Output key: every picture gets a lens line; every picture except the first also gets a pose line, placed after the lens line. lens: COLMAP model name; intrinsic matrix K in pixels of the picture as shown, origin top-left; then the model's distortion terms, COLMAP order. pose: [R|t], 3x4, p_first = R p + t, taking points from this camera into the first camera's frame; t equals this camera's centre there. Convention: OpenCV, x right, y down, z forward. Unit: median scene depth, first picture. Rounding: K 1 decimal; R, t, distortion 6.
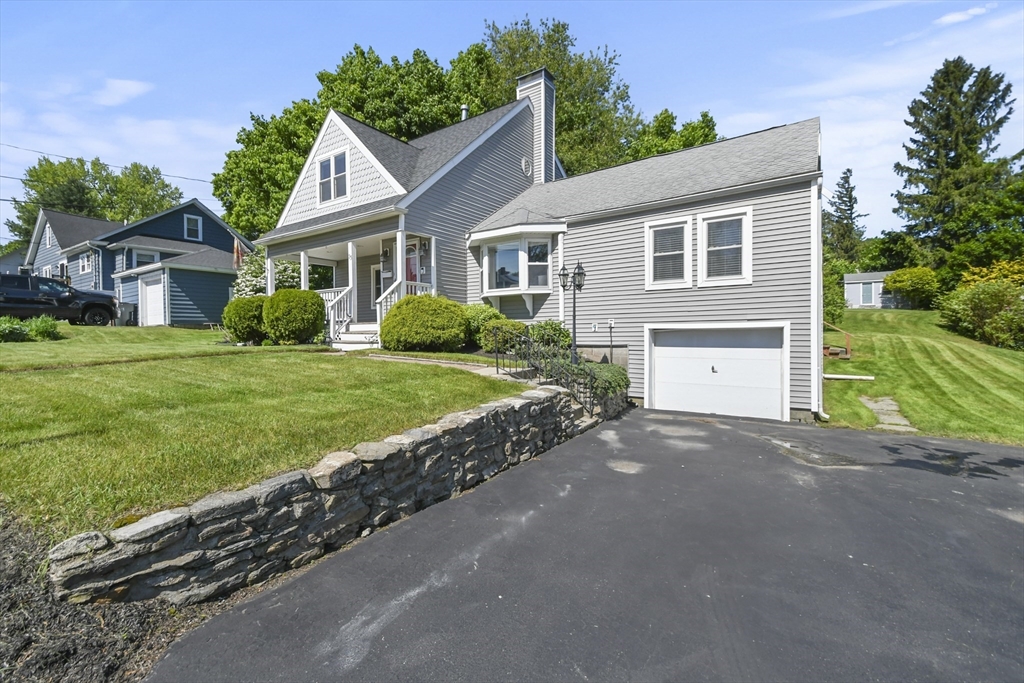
lens RADIAL K [[457.9, 0, 512.0], [0, 457.9, 341.5], [0, 0, 1]] dist [0.004063, -0.000194]
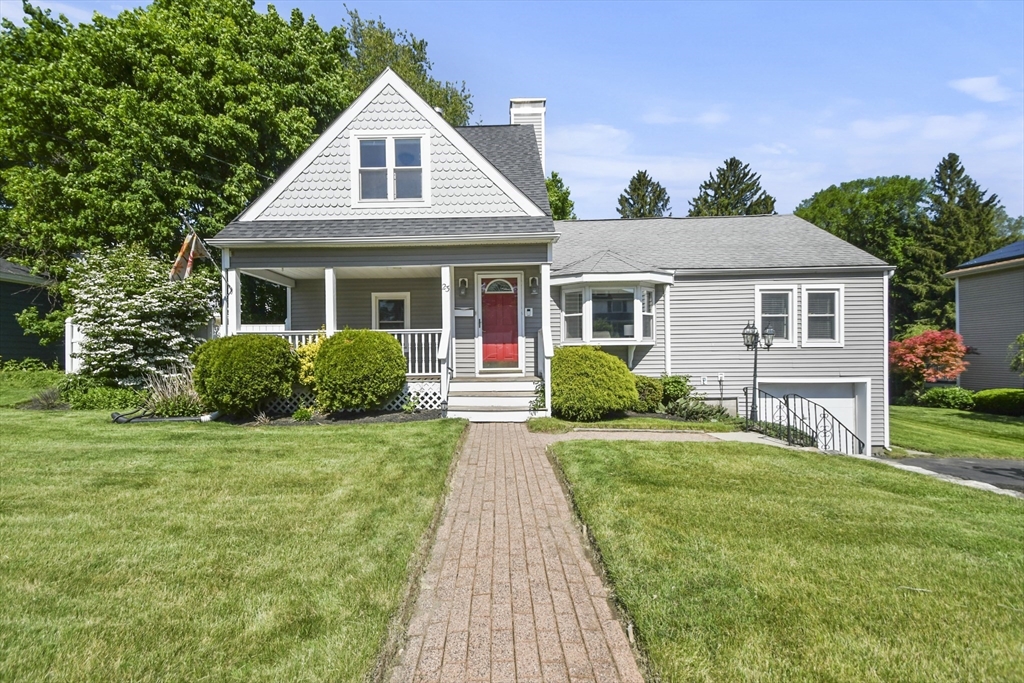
lens RADIAL K [[441.2, 0, 510.0], [0, 441.2, 364.9], [0, 0, 1]] dist [0.002451, 0.000218]
pose [[0.834777, -0.007502, 0.550538, -0.706543], [0.009562, 0.999954, -0.000873, -0.068031], [-0.550506, 0.005993, 0.834810, 0.403162]]
